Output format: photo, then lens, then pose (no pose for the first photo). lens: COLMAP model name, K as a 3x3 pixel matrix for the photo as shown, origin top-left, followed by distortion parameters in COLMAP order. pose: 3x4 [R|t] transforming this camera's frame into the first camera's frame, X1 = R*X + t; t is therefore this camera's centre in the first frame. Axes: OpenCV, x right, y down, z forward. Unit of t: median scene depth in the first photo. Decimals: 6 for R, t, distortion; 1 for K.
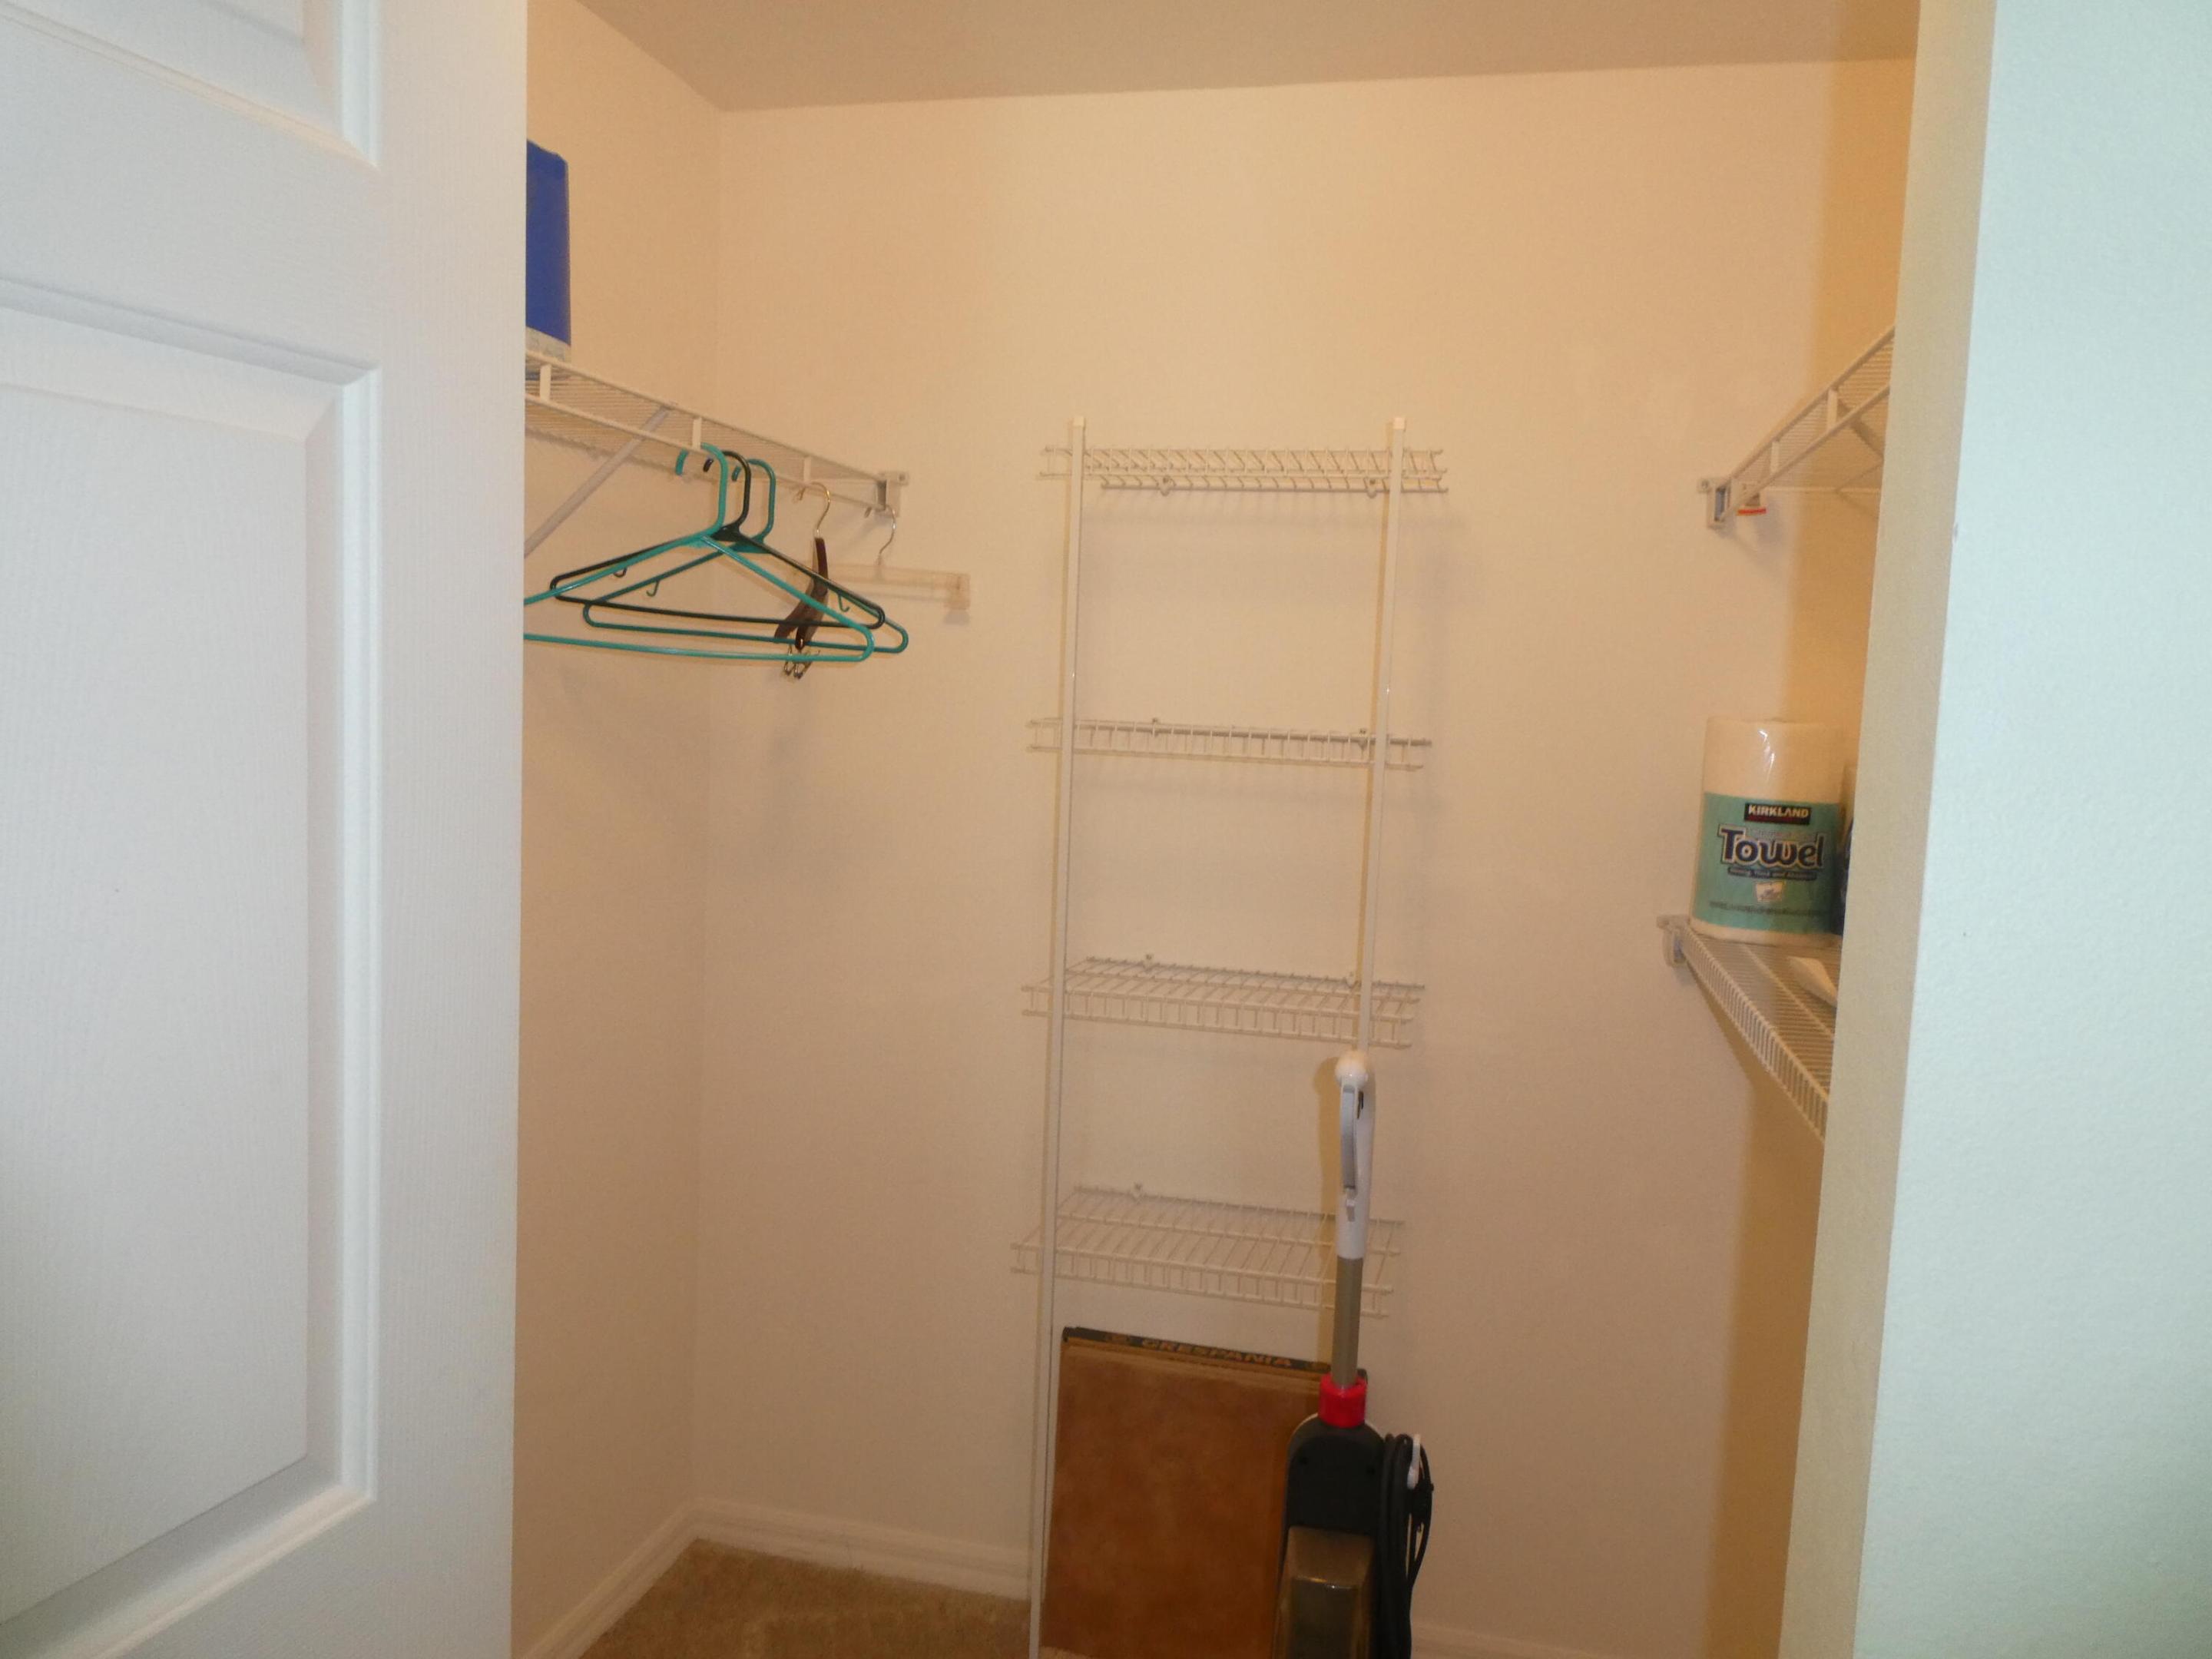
lens RADIAL K [[1598.0, 0, 1100.5], [0, 1598.0, 825.7], [0, 0, 1]] dist [-0.001875, 0.005929]
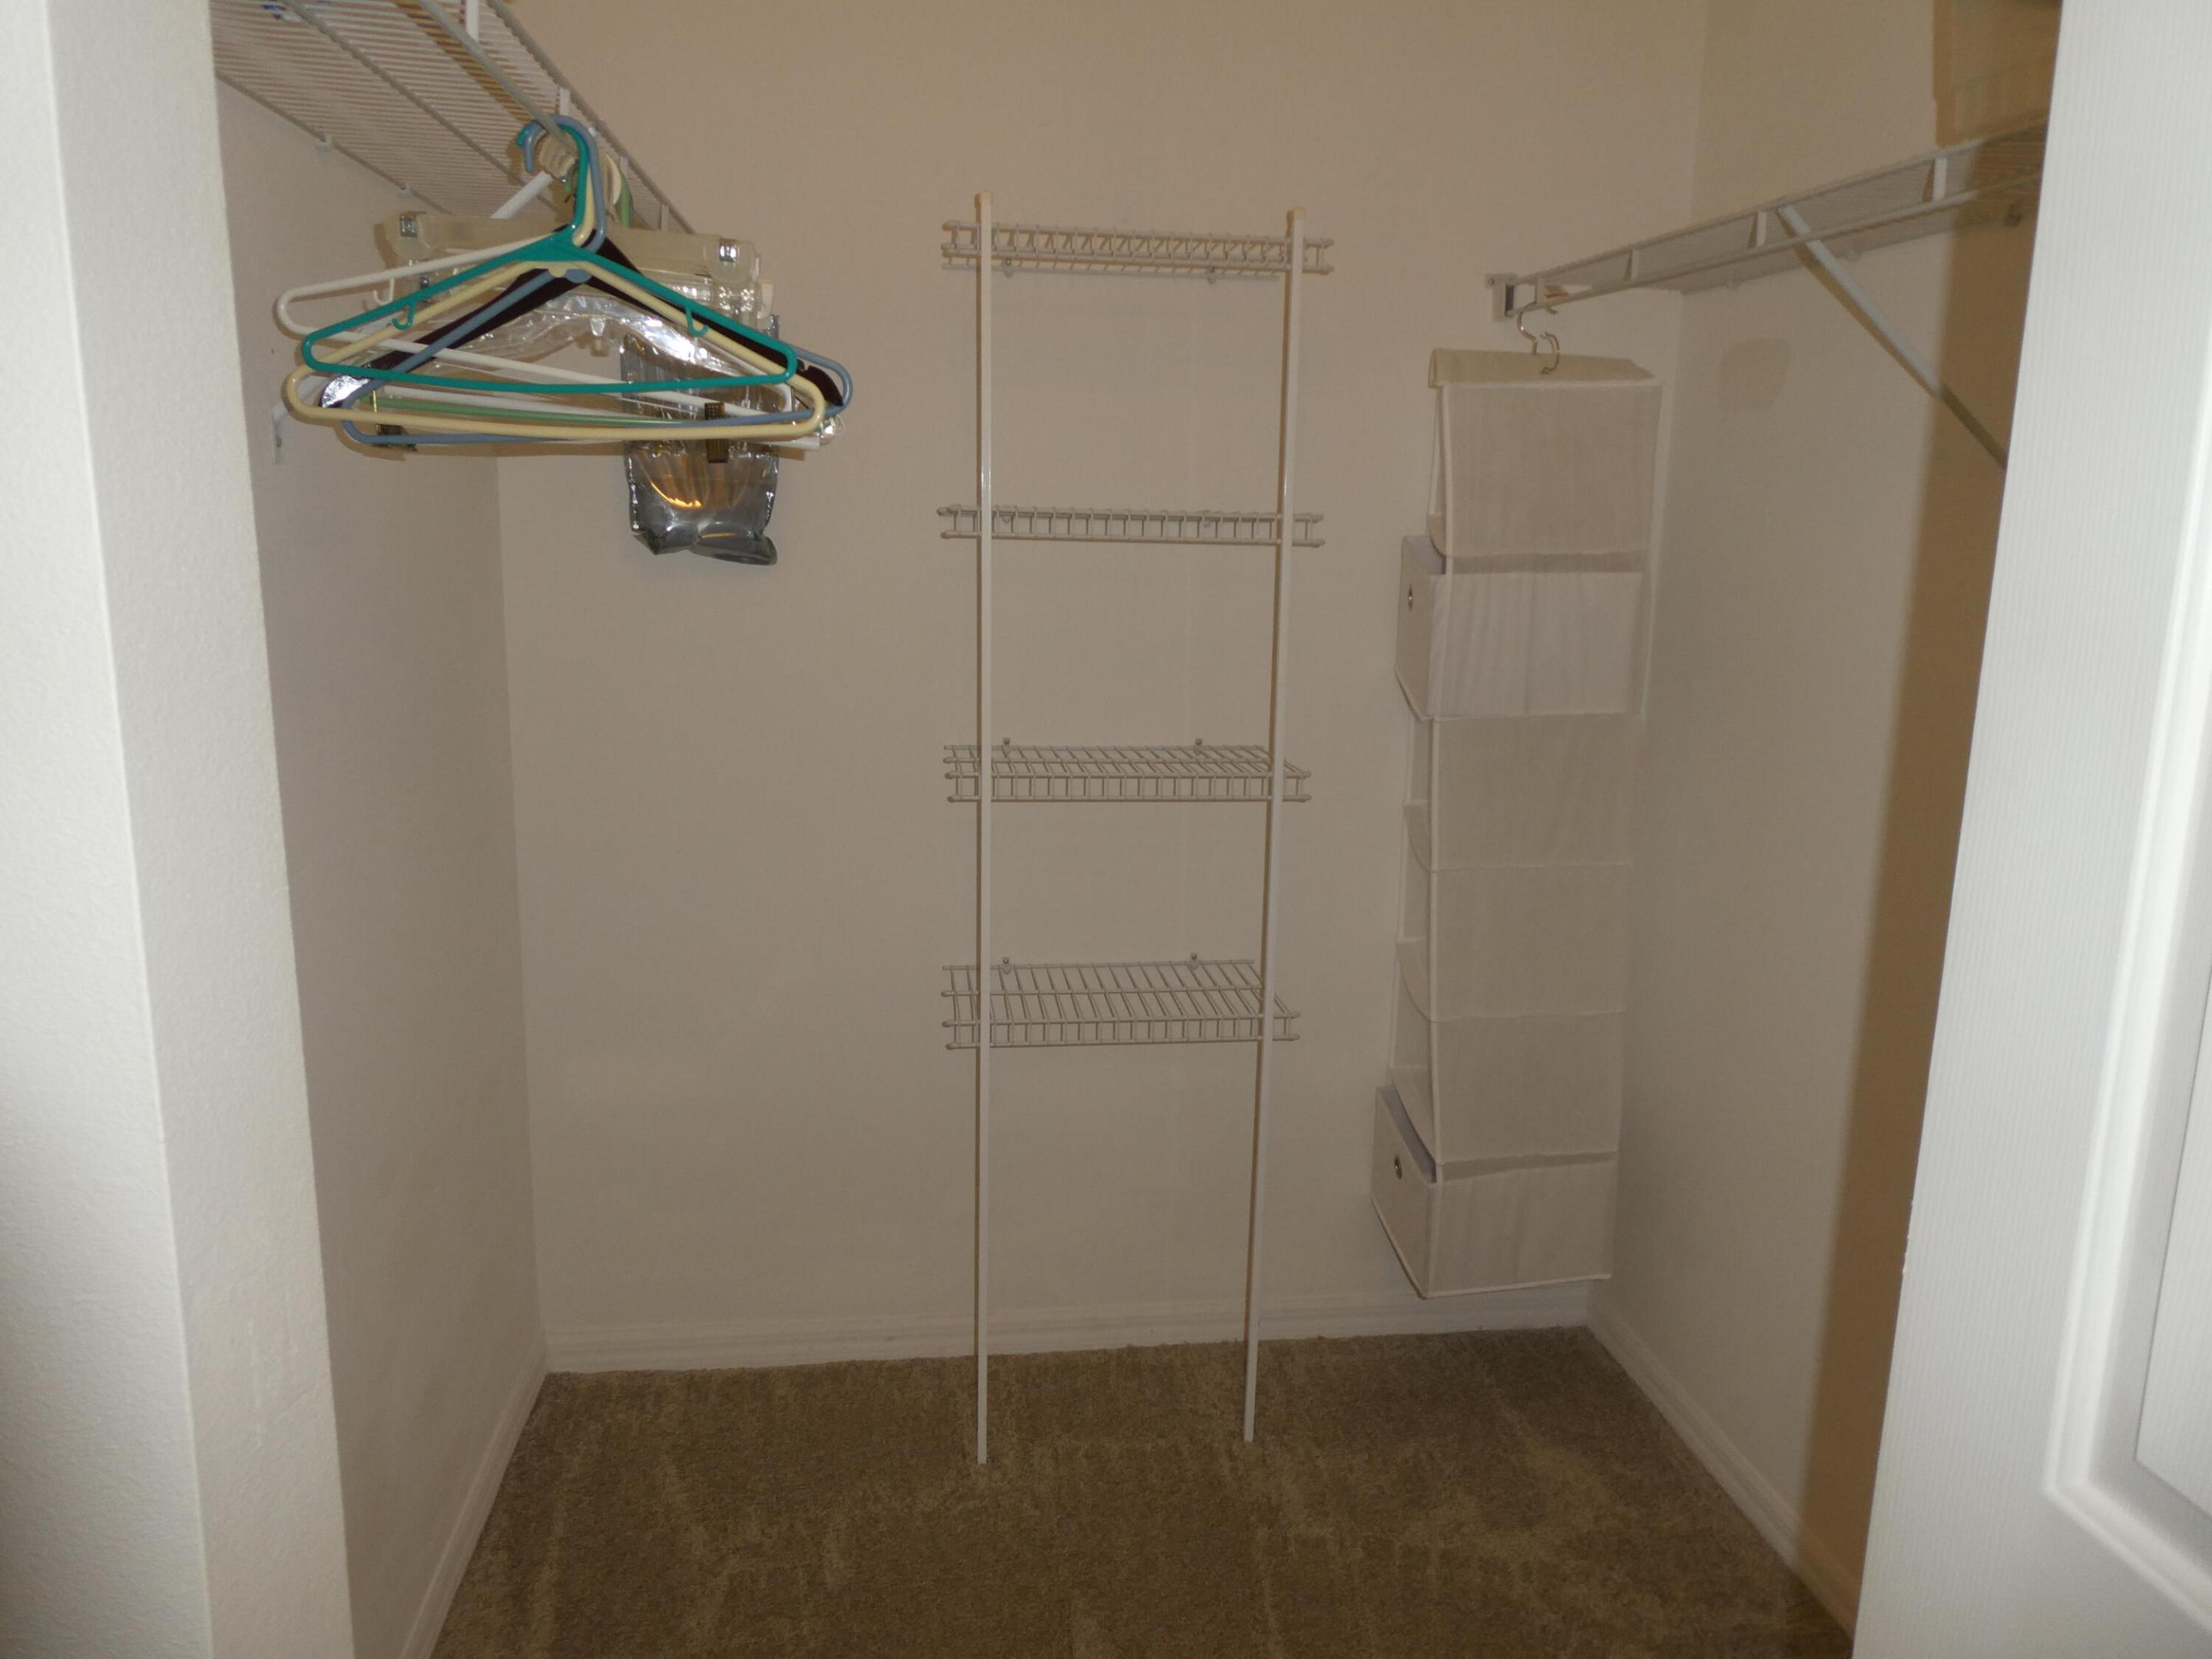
lens RADIAL K [[1598.0, 0, 1102.8], [0, 1598.0, 824.4], [0, 0, 1]] dist [-0.001875, 0.005929]
pose [[0.900872, -0.104308, 0.421366, -0.400631], [0.041190, 0.986862, 0.156230, -0.024354], [-0.432126, -0.123387, 0.893333, 0.079934]]
